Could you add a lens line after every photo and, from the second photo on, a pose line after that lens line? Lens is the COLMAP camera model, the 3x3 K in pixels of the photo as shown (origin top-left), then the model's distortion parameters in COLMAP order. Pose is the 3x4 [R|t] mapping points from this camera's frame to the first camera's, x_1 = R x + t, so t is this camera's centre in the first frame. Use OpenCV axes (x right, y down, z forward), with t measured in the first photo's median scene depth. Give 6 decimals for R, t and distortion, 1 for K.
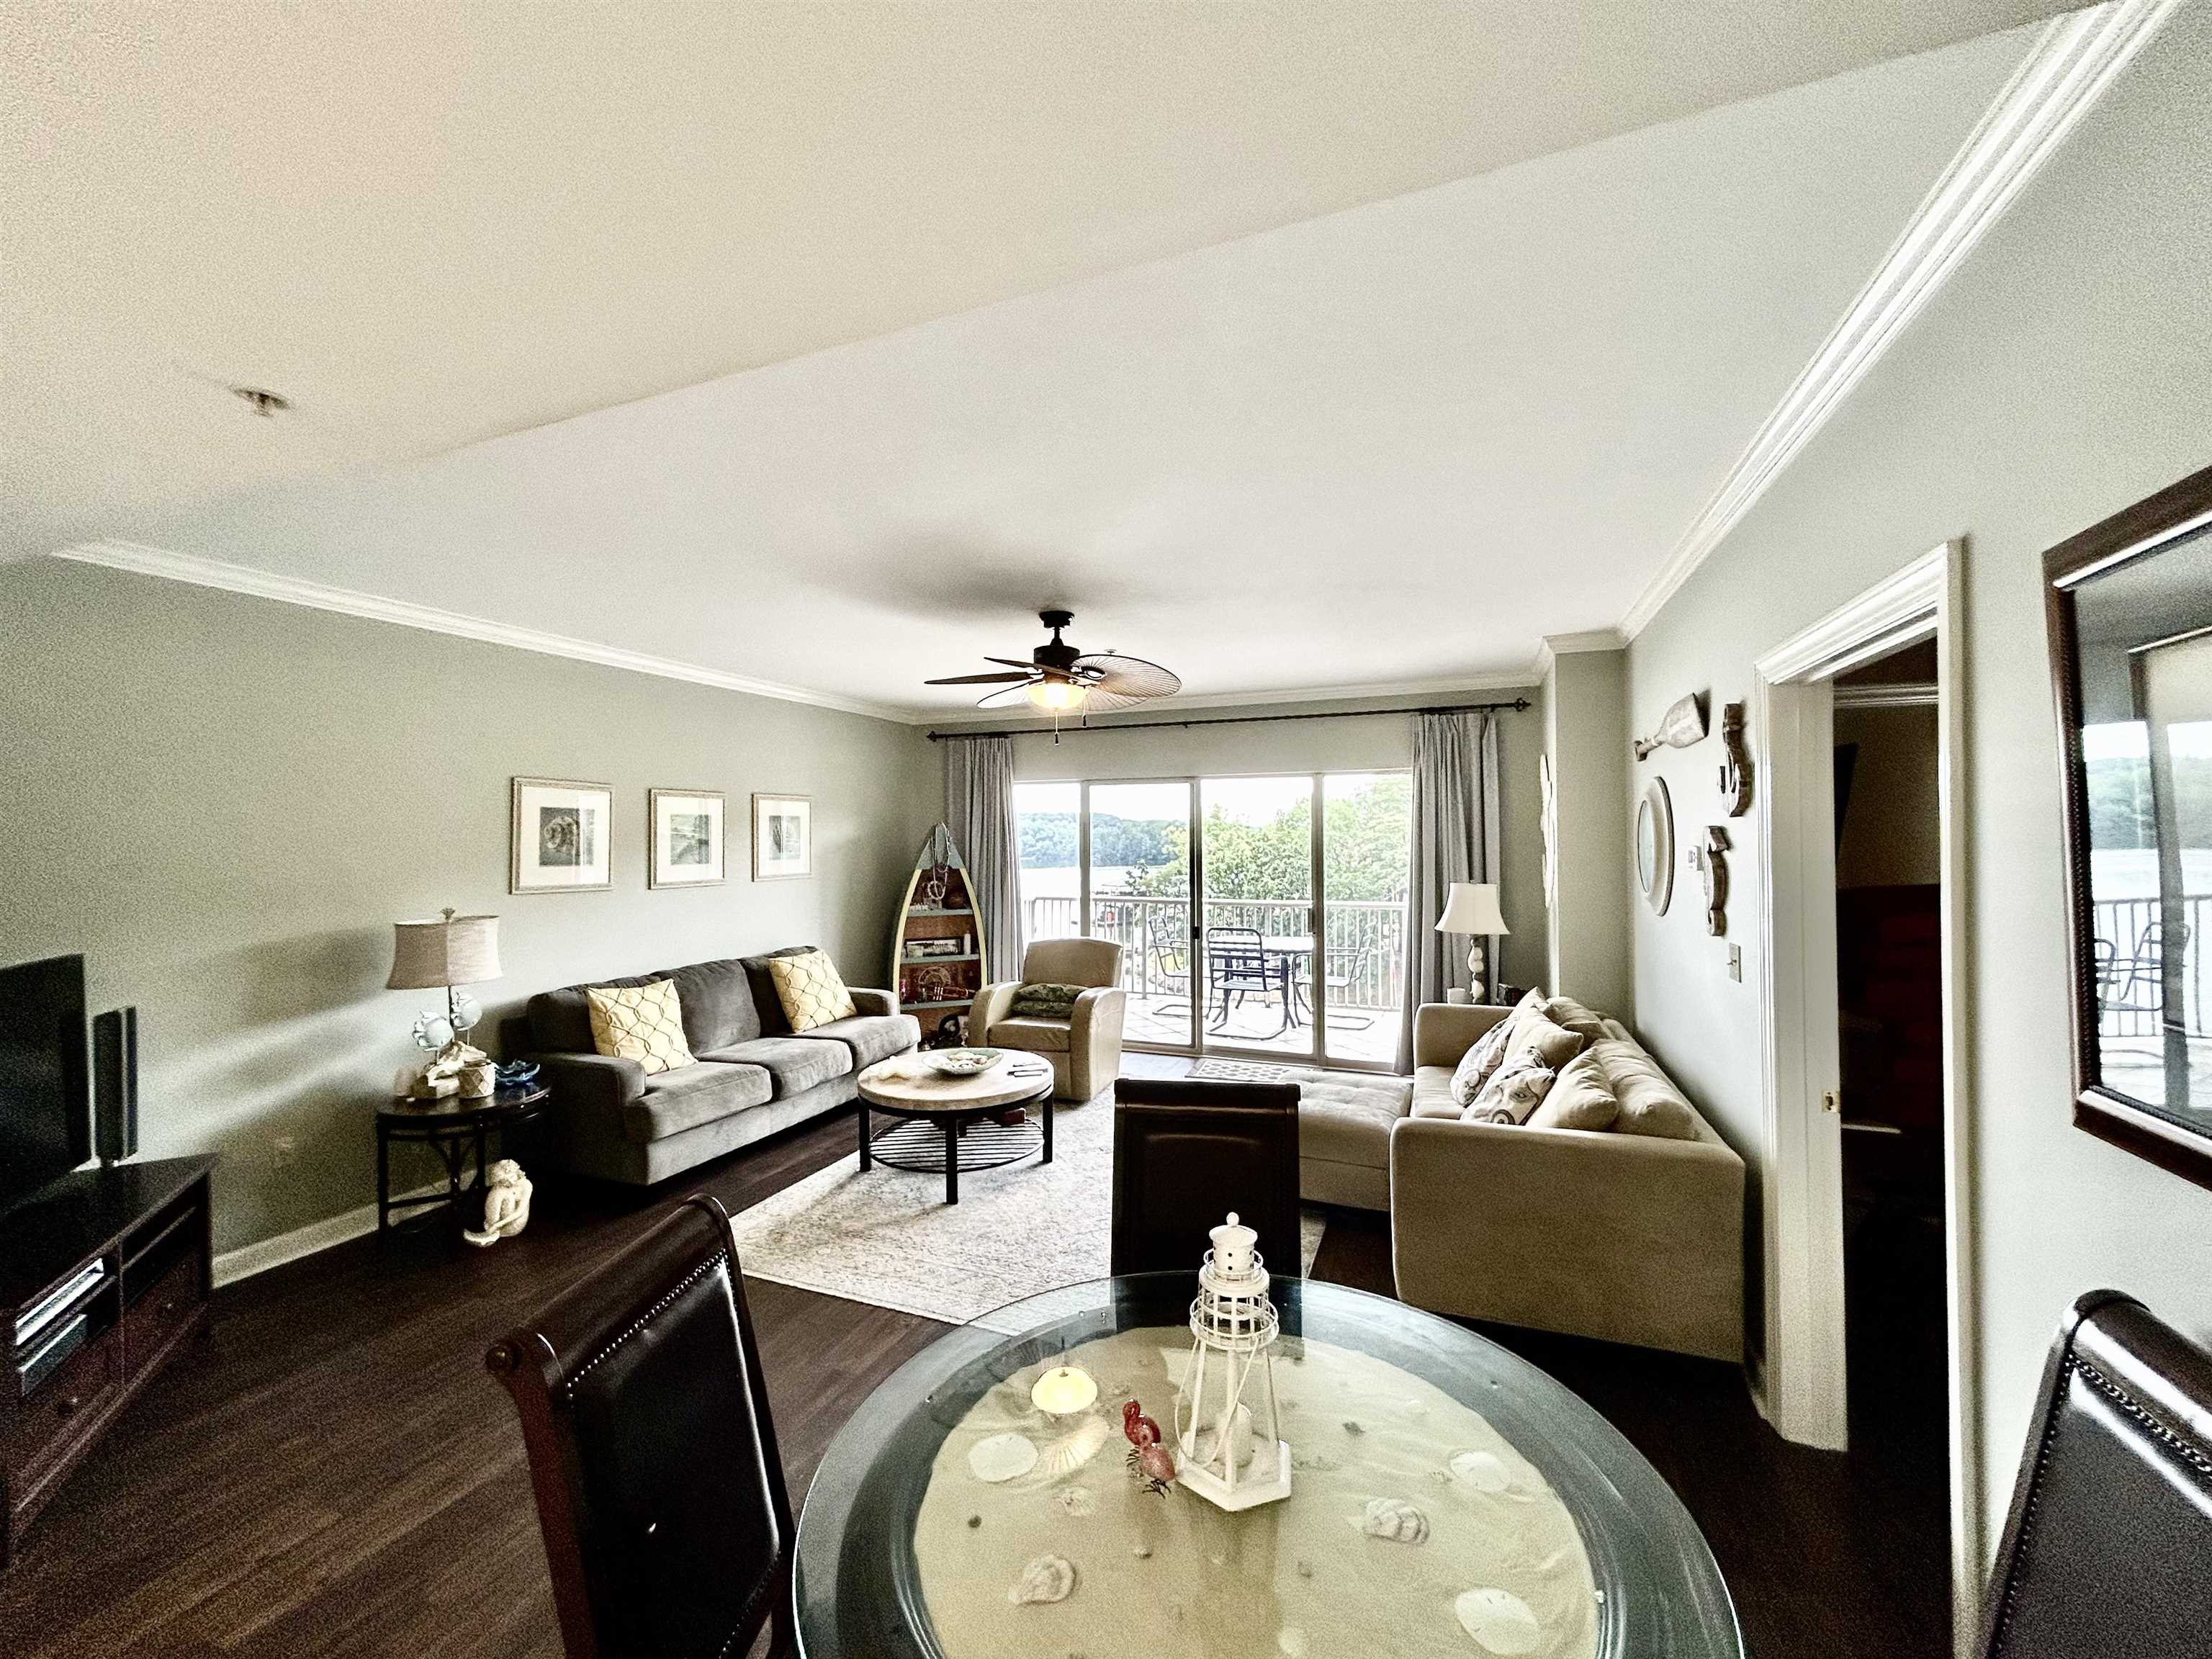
lens RADIAL K [[899.0, 0, 1104.2], [0, 899.0, 824.8], [0, 0, 1]] dist [-0.001227, 0.000212]
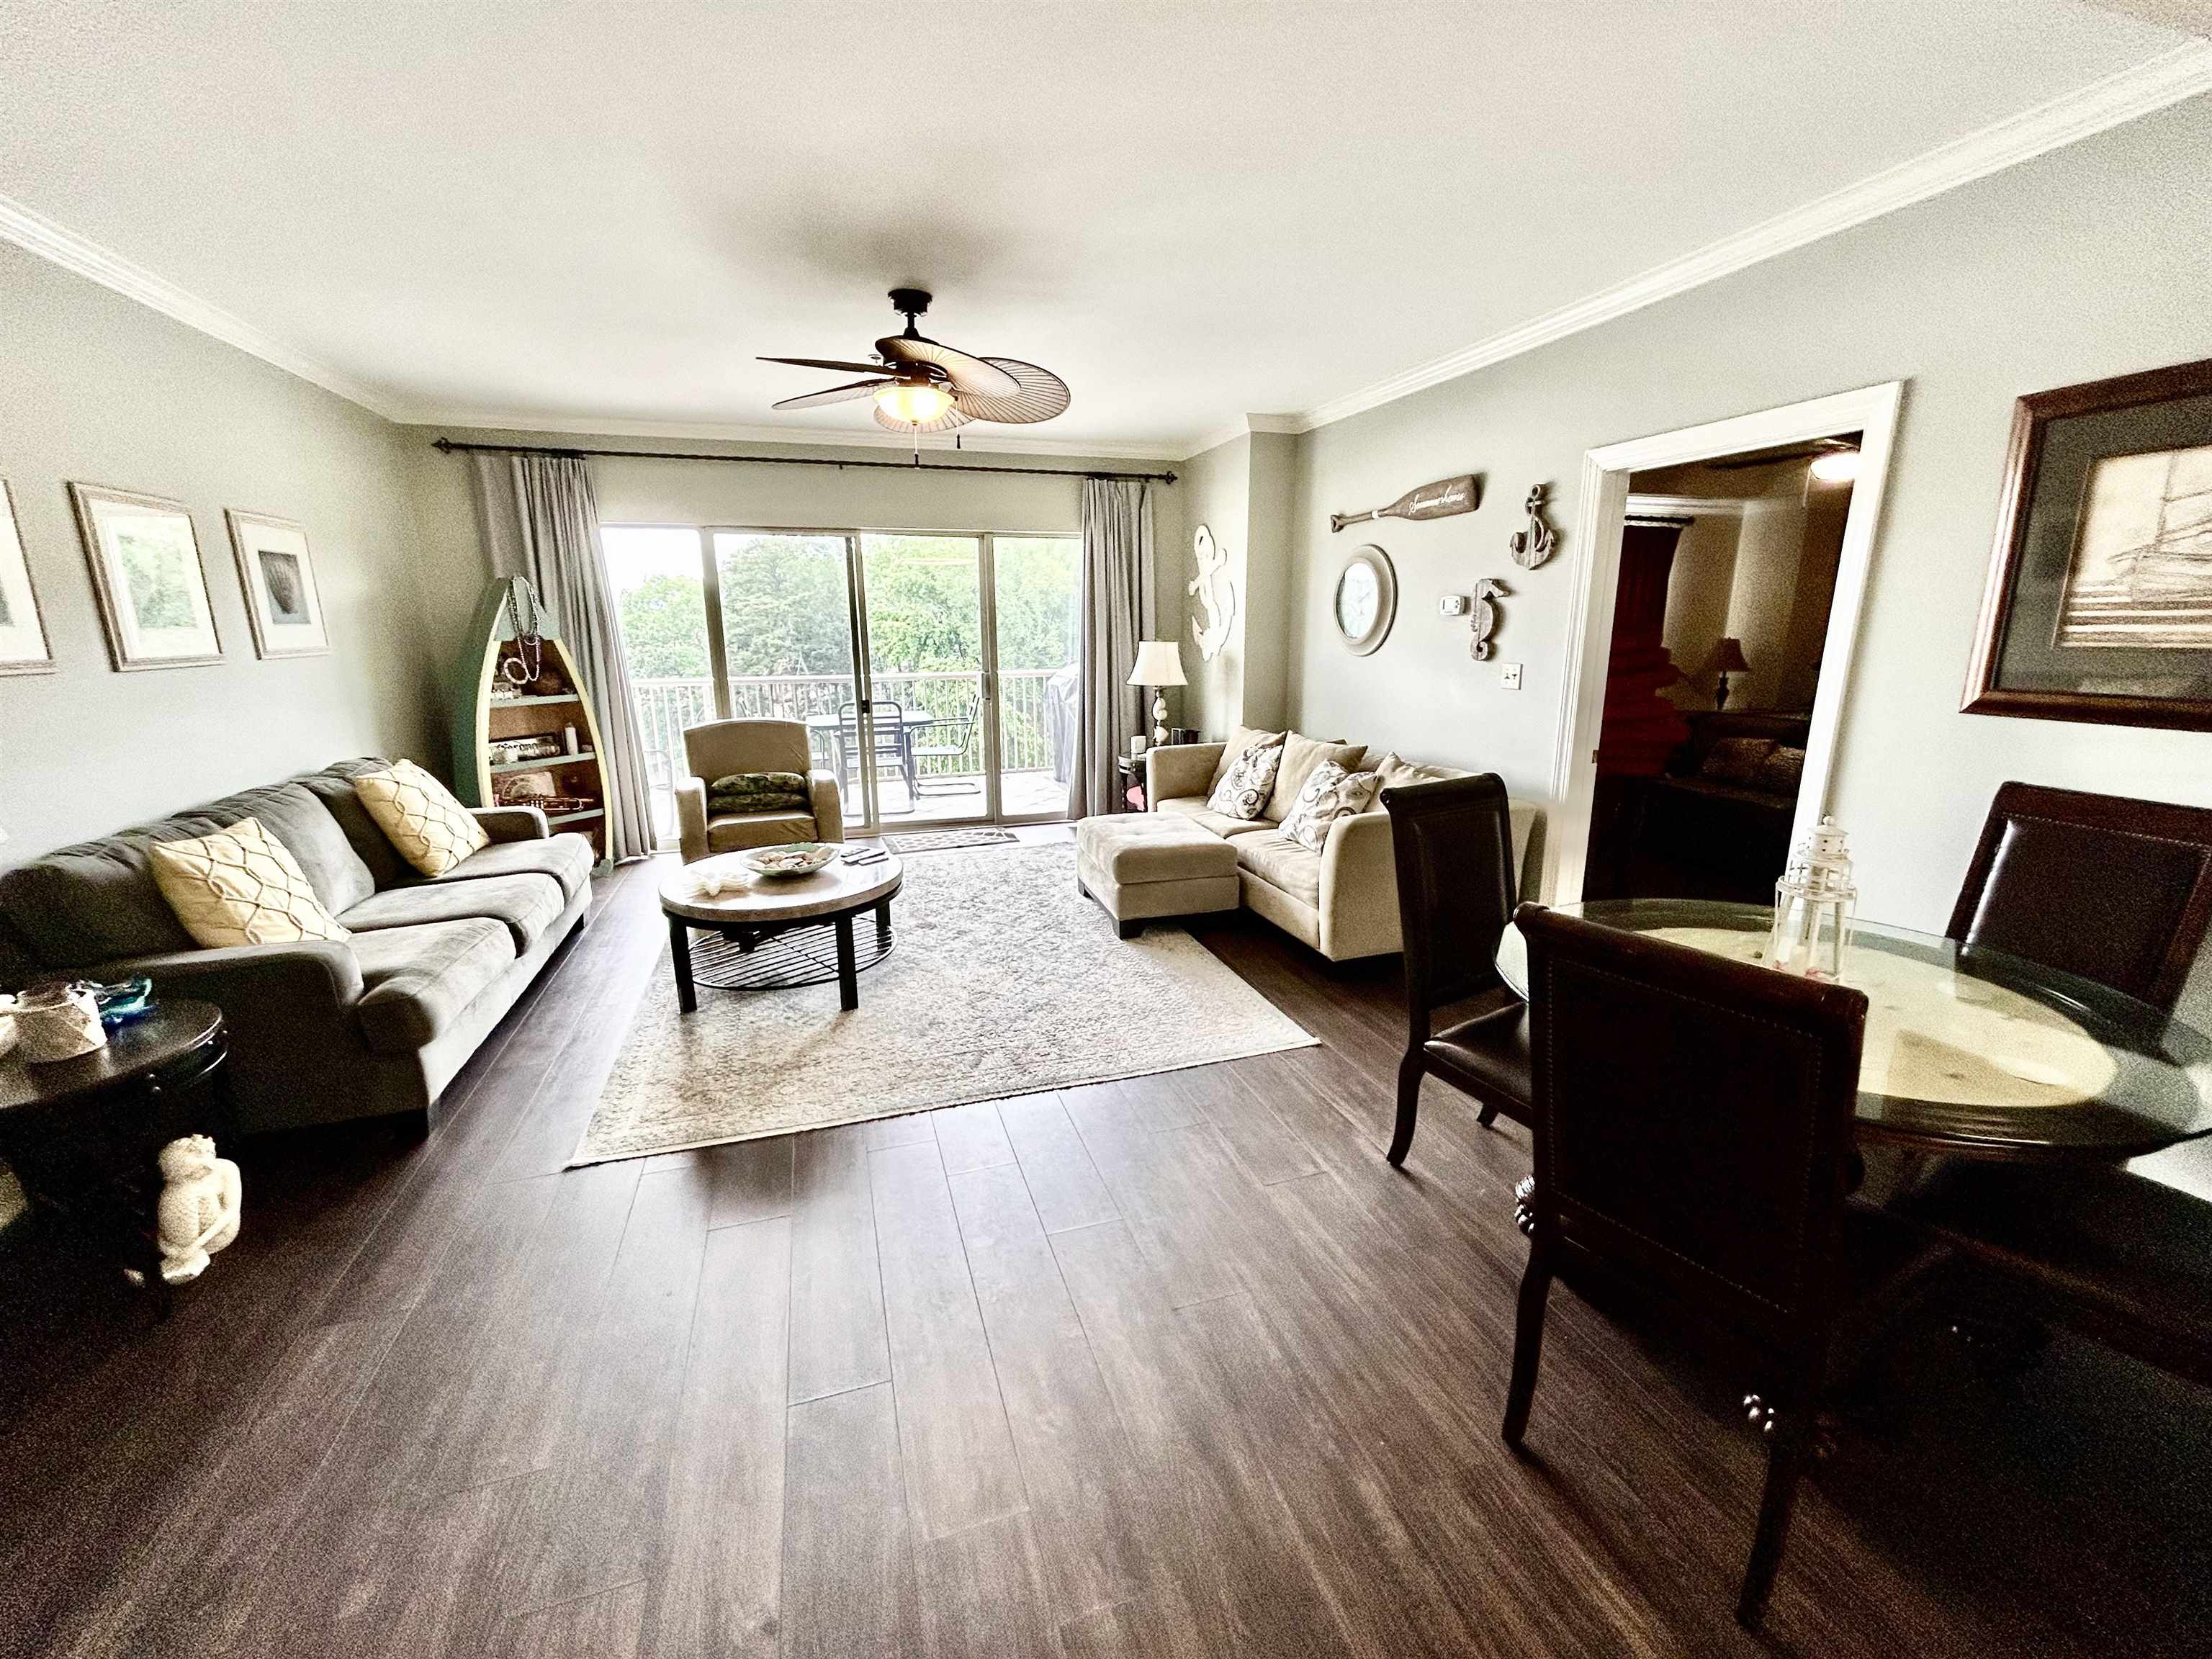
lens RADIAL K [[896.5, 0, 1103.5], [0, 896.5, 826.6], [0, 0, 1]] dist [0.000785, 0.000367]
pose [[0.768531, -0.145190, 0.623121, -0.438438], [-0.005089, 0.972494, 0.232872, 0.035075], [-0.639792, -0.182140, 0.746653, 0.187503]]
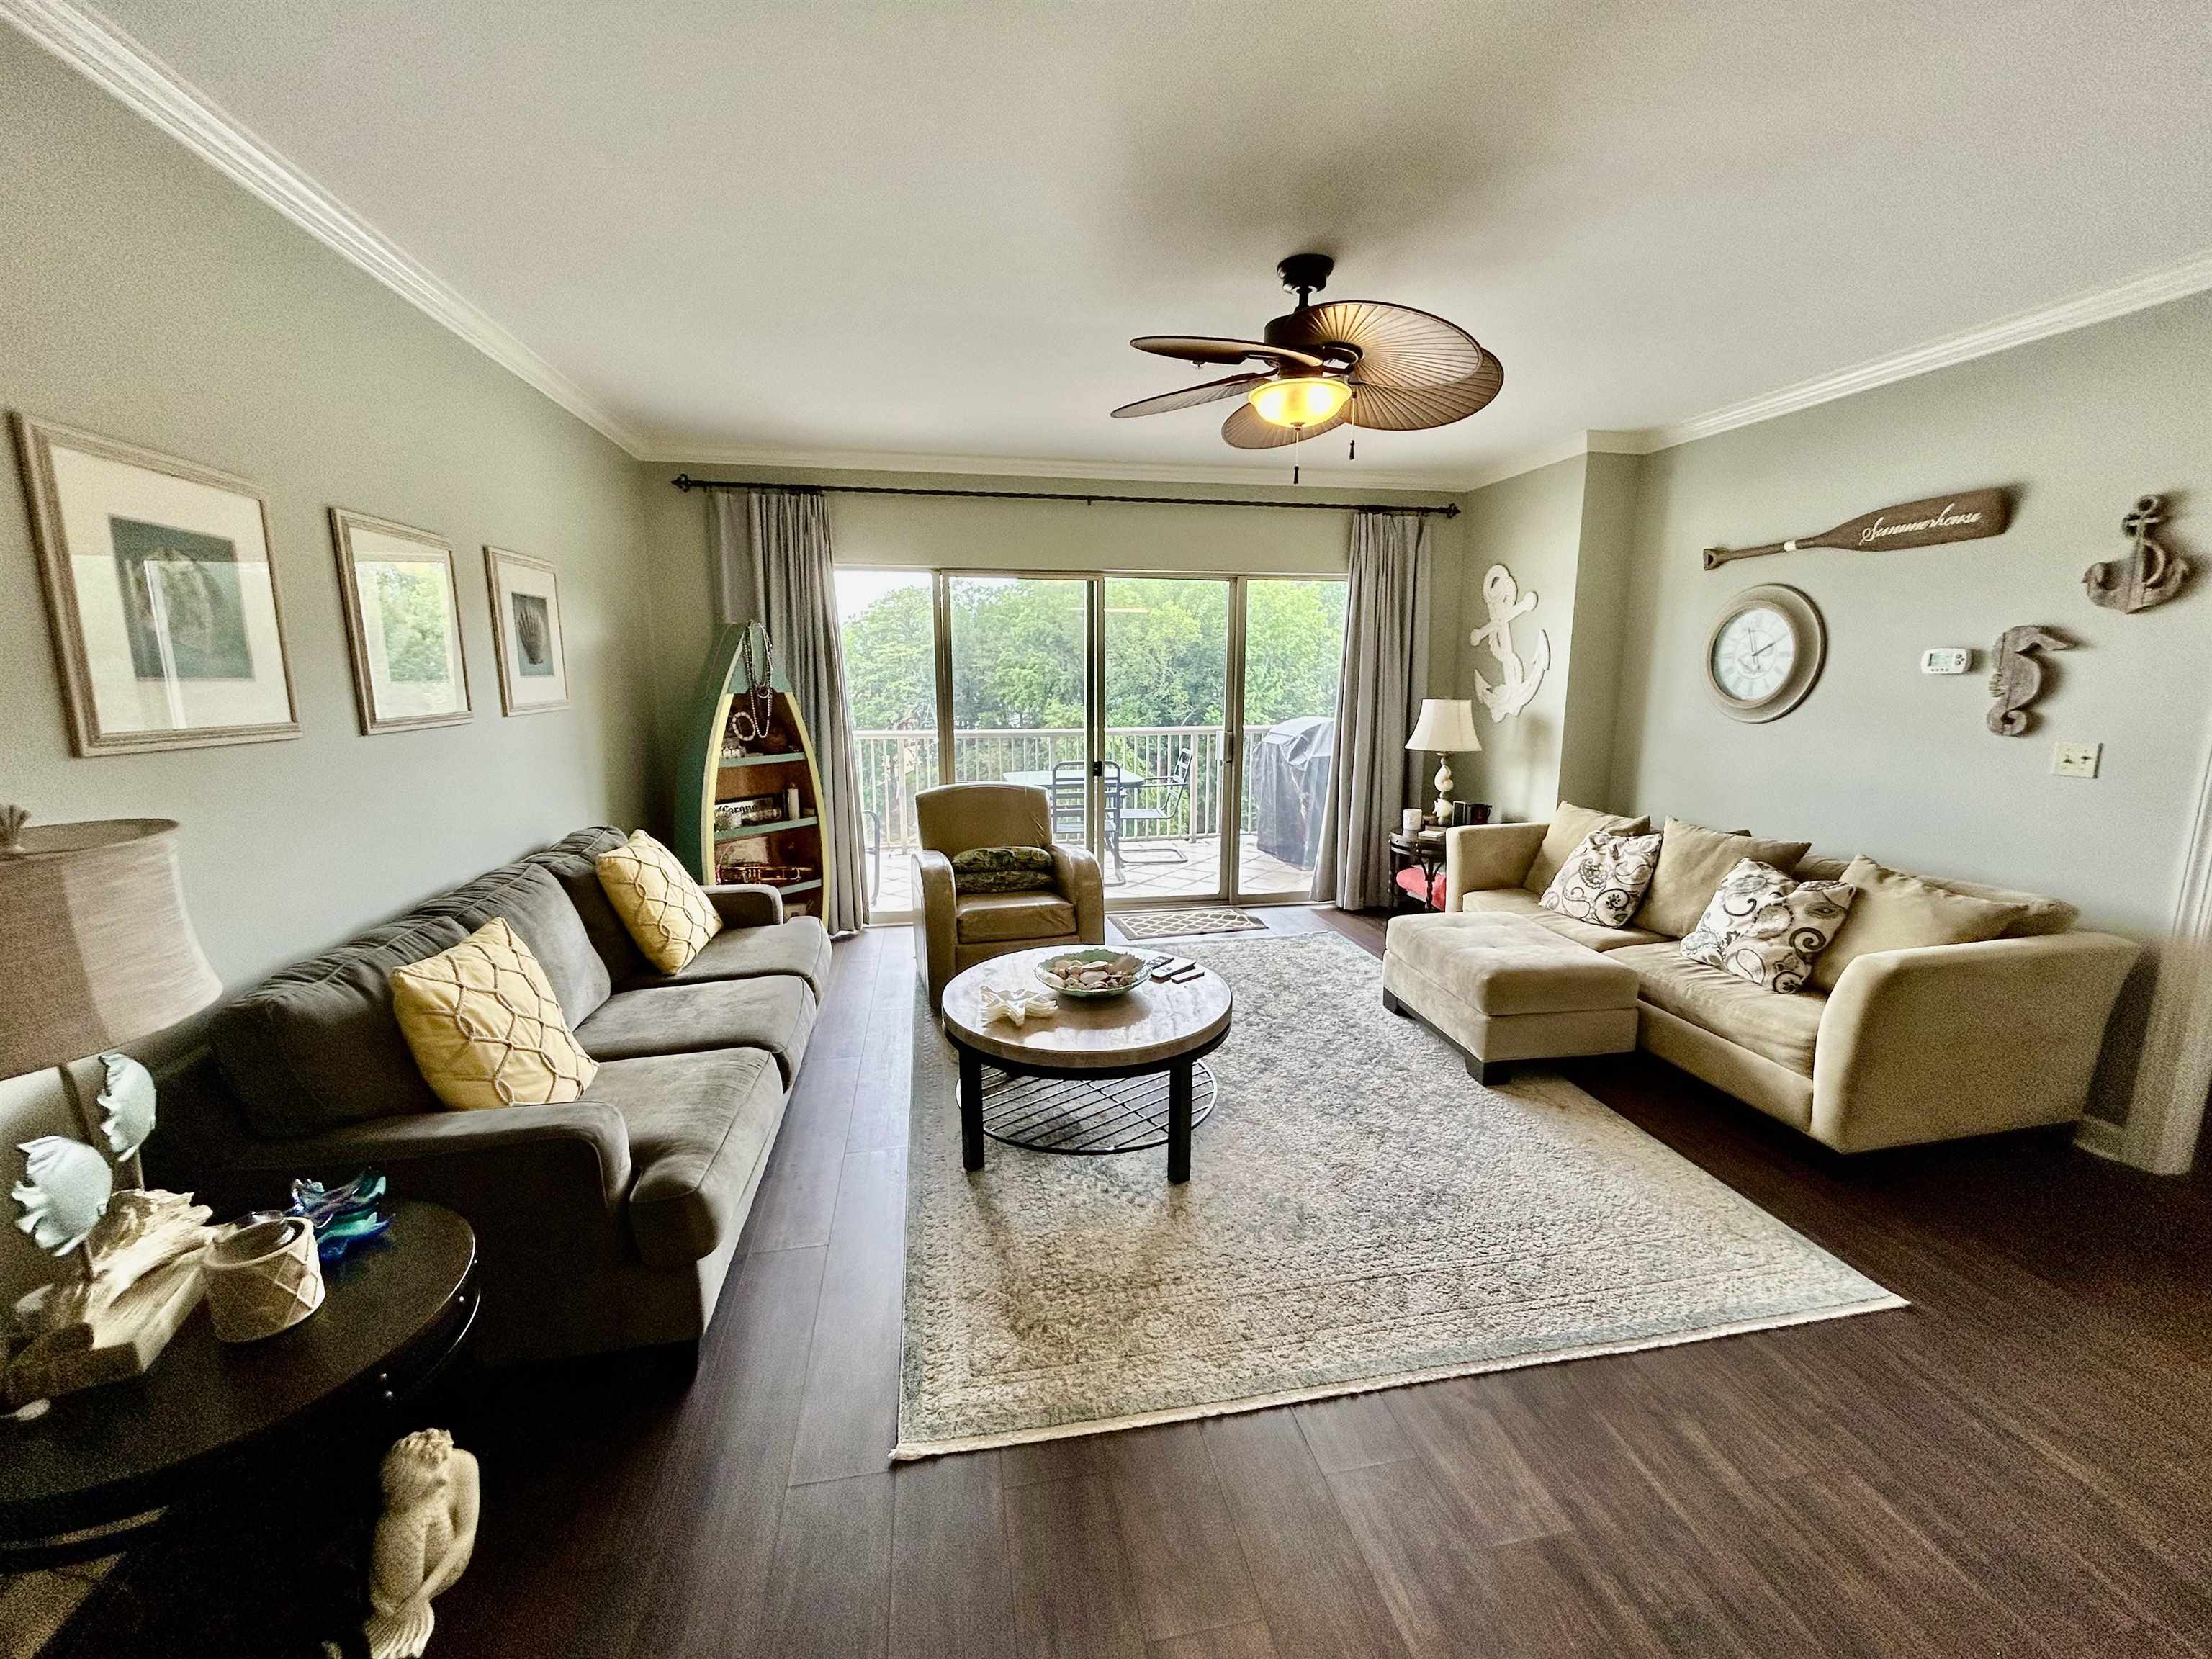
lens RADIAL K [[896.5, 0, 1103.5], [0, 896.5, 826.6], [0, 0, 1]] dist [0.000785, 0.000367]
pose [[0.840863, -0.090106, 0.533696, -0.483539], [-0.010874, 0.983034, 0.183102, 0.032451], [-0.541139, -0.159767, 0.825617, 0.452042]]
